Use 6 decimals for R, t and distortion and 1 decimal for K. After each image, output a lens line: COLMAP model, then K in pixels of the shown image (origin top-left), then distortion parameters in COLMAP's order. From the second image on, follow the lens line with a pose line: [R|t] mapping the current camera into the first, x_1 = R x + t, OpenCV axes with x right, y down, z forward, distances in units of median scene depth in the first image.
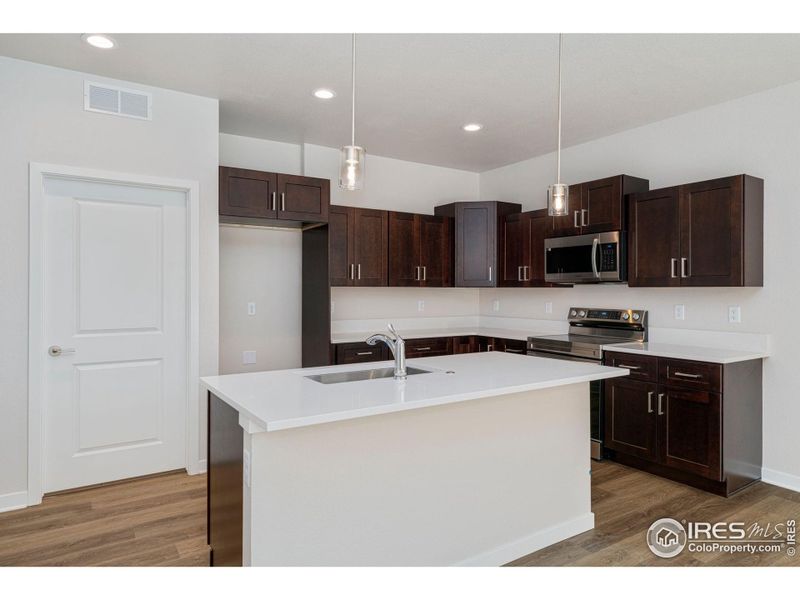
lens RADIAL K [[505.9, 0, 400.0], [0, 505.9, 284.9], [0, 0, 1]] dist [0.003763, 0.000920]
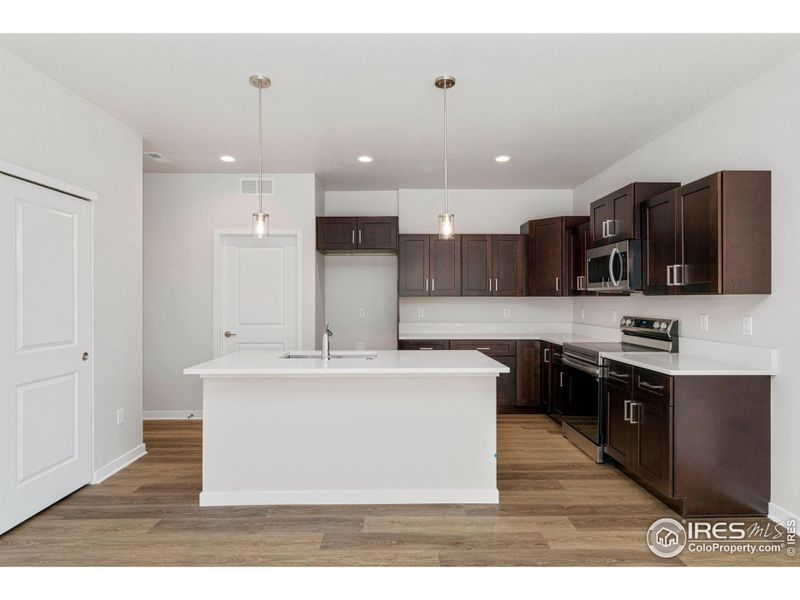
lens RADIAL K [[447.3, 0, 397.6], [0, 447.3, 296.7], [0, 0, 1]] dist [-0.001580, 0.000264]
pose [[0.840512, -0.005869, -0.541761, 0.506053], [0.008158, 0.999965, 0.001824, 0.001018], [0.541731, -0.005953, 0.840531, 0.010530]]
